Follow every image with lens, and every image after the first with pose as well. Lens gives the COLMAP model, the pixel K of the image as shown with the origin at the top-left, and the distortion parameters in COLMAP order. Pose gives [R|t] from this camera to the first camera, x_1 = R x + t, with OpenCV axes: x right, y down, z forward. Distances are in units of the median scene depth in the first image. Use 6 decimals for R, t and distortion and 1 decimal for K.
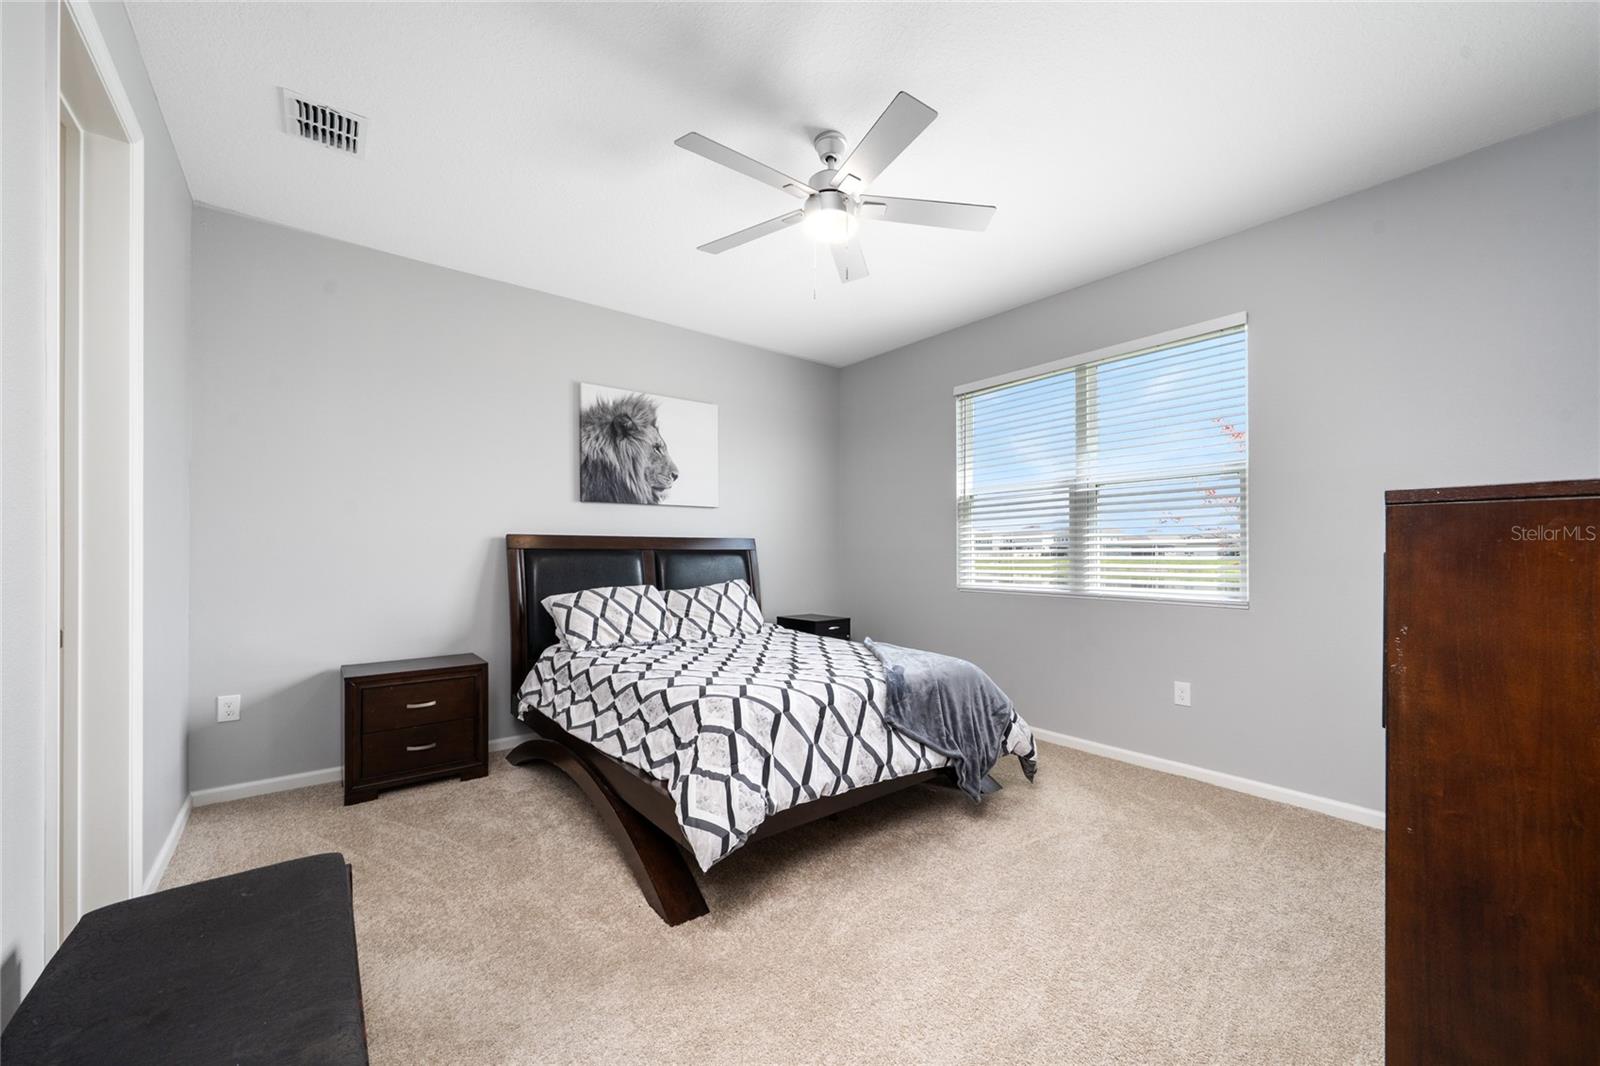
lens RADIAL K [[603.4, 0, 791.4], [0, 603.4, 549.9], [0, 0, 1]] dist [0.005642, -0.000847]
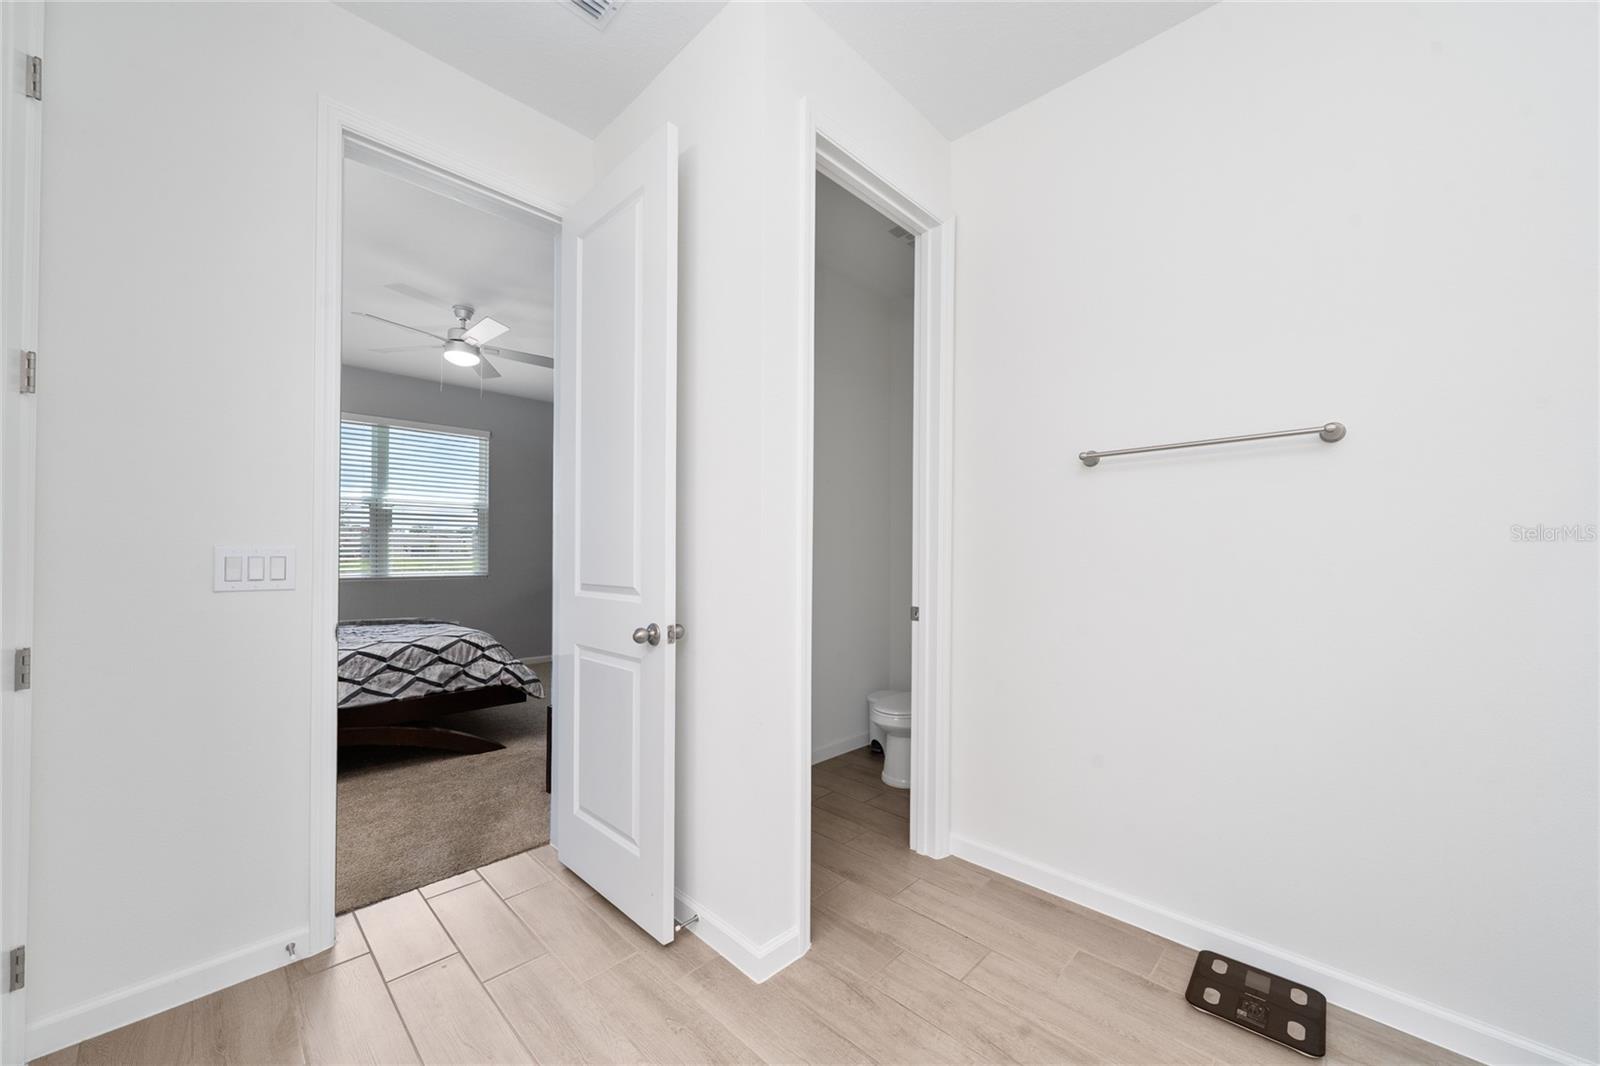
lens RADIAL K [[603.4, 0, 793.1], [0, 603.4, 548.4], [0, 0, 1]] dist [0.005642, -0.000847]
pose [[-0.138408, 0.003137, 0.990370, -1.157239], [-0.015233, 0.999870, -0.005296, -0.007043], [-0.990258, -0.015819, -0.138342, 0.203925]]
